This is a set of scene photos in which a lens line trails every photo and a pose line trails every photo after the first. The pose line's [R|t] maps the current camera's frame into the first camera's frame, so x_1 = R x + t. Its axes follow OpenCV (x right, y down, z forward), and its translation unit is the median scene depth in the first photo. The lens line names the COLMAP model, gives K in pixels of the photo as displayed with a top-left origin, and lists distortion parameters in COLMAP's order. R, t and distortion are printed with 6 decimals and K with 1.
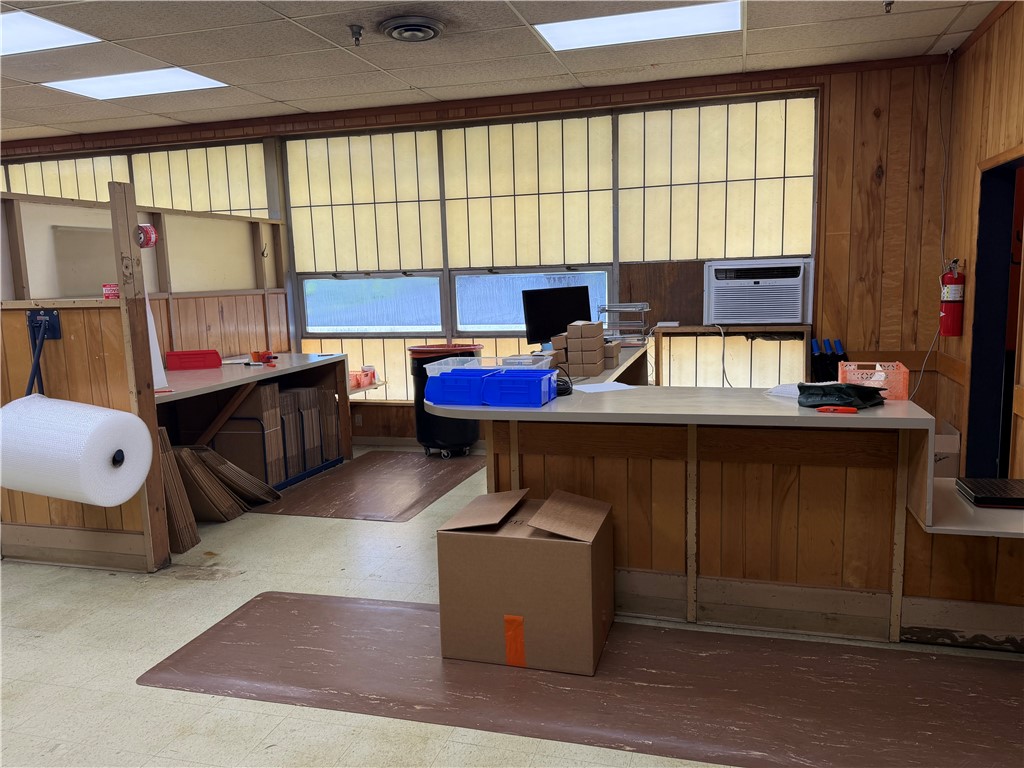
lens RADIAL K [[784.4, 0, 503.7], [0, 784.4, 395.0], [0, 0, 1]] dist [0.059089, -0.100081]
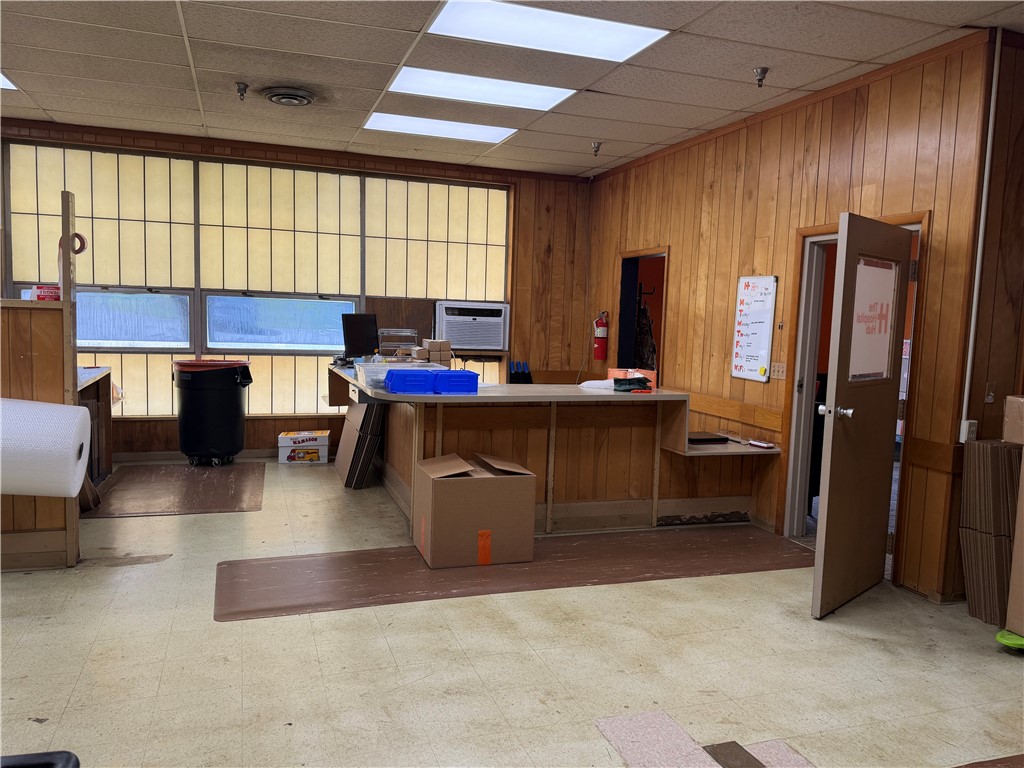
lens RADIAL K [[784.4, 0, 537.1], [0, 784.4, 383.3], [0, 0, 1]] dist [0.059089, -0.100081]
pose [[0.801640, 0.005590, 0.597781, -0.403192], [0.030615, 0.998260, -0.050390, 0.039650], [-0.597023, 0.058695, 0.800074, -0.137886]]
